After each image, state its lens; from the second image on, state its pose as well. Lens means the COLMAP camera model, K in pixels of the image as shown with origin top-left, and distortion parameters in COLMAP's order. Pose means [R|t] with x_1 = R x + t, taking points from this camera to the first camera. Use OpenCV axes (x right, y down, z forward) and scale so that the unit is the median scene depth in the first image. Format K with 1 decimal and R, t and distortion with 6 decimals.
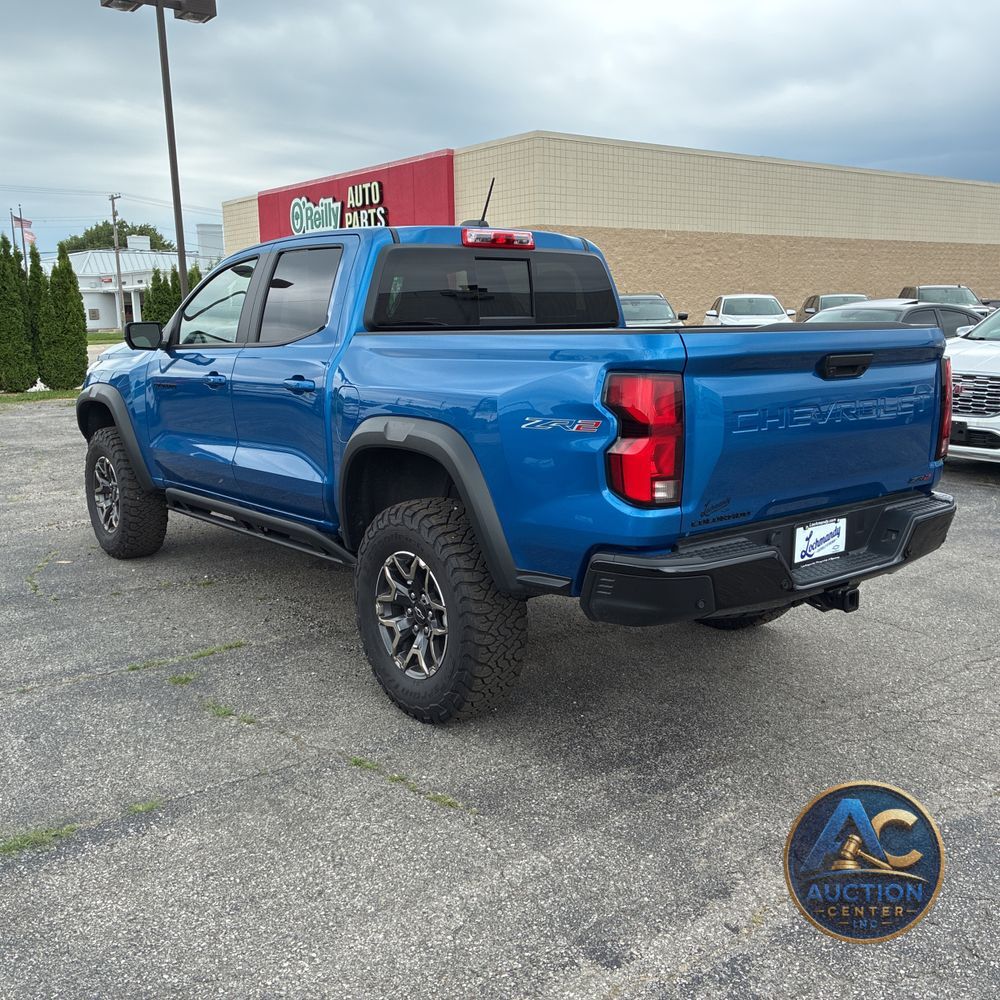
lens RADIAL K [[1018.0, 0, 507.0], [0, 1018.0, 501.4], [0, 0, 1]] dist [0.039573, -0.041315]
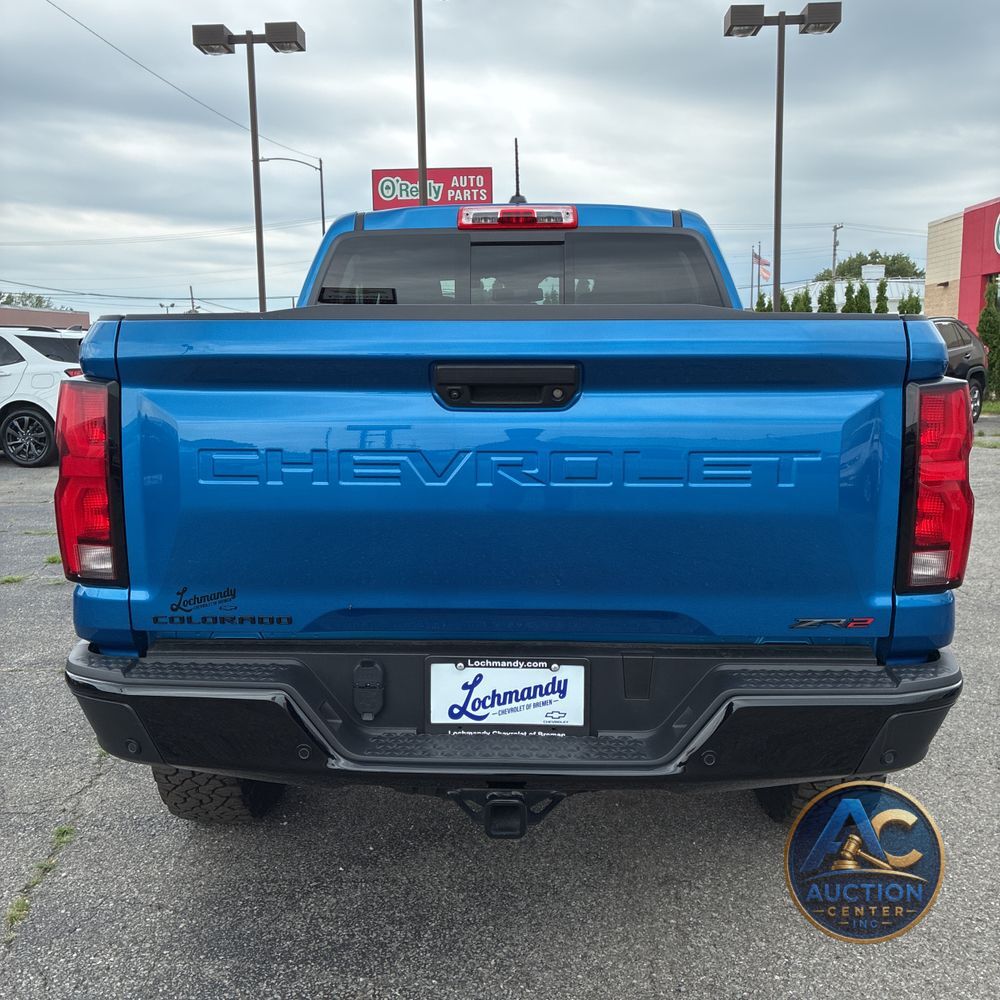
lens RADIAL K [[1018.0, 0, 507.0], [0, 1018.0, 501.4], [0, 0, 1]] dist [0.039573, -0.041315]
pose [[0.753421, 0.101139, -0.649713, 0.655907], [-0.120319, 0.992622, 0.014995, -0.075478], [0.646436, 0.066876, 0.760032, 0.563222]]
